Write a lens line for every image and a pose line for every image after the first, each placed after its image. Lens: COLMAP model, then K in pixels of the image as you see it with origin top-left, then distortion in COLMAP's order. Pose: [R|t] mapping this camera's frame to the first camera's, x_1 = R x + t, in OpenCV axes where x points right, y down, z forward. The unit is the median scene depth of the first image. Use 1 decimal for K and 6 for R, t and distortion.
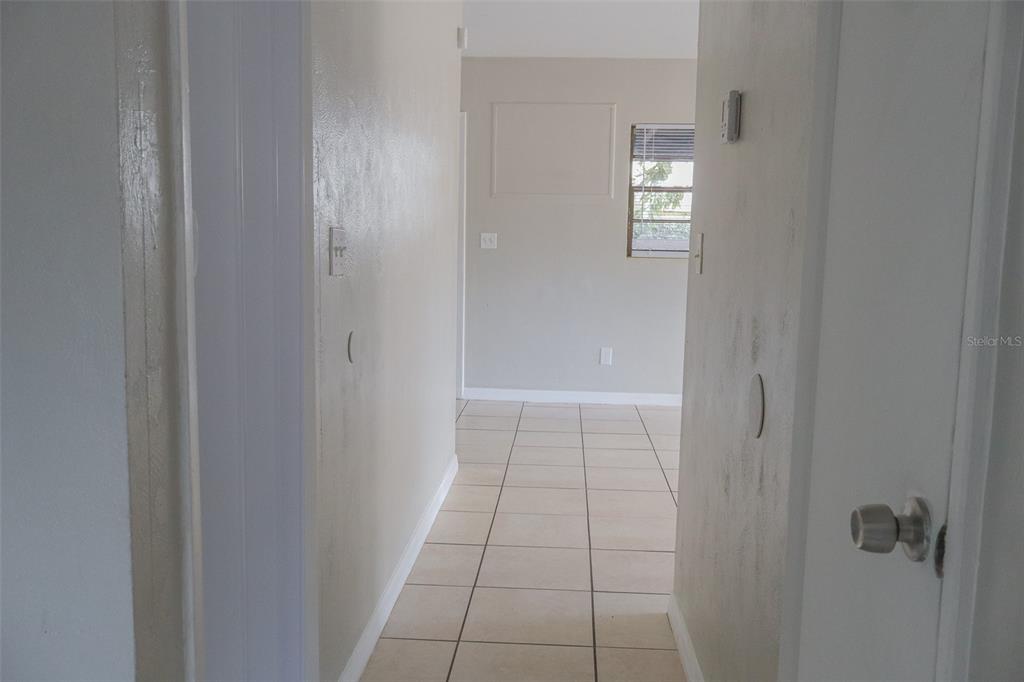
lens RADIAL K [[856.7, 0, 509.2], [0, 856.7, 333.8], [0, 0, 1]] dist [0.001575, -0.023170]
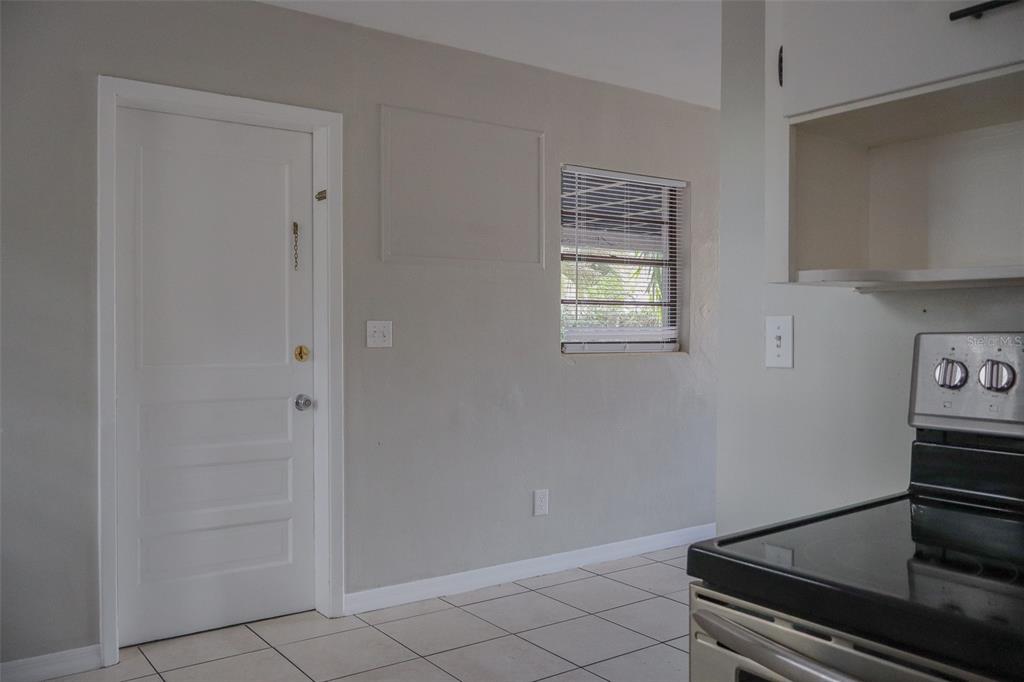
lens RADIAL K [[856.7, 0, 515.0], [0, 856.7, 350.3], [0, 0, 1]] dist [0.001575, -0.023170]
pose [[0.769550, -0.031474, 0.637811, -0.329416], [0.089731, 0.994205, -0.059204, -0.054463], [-0.632251, 0.102792, 0.767914, 0.490365]]
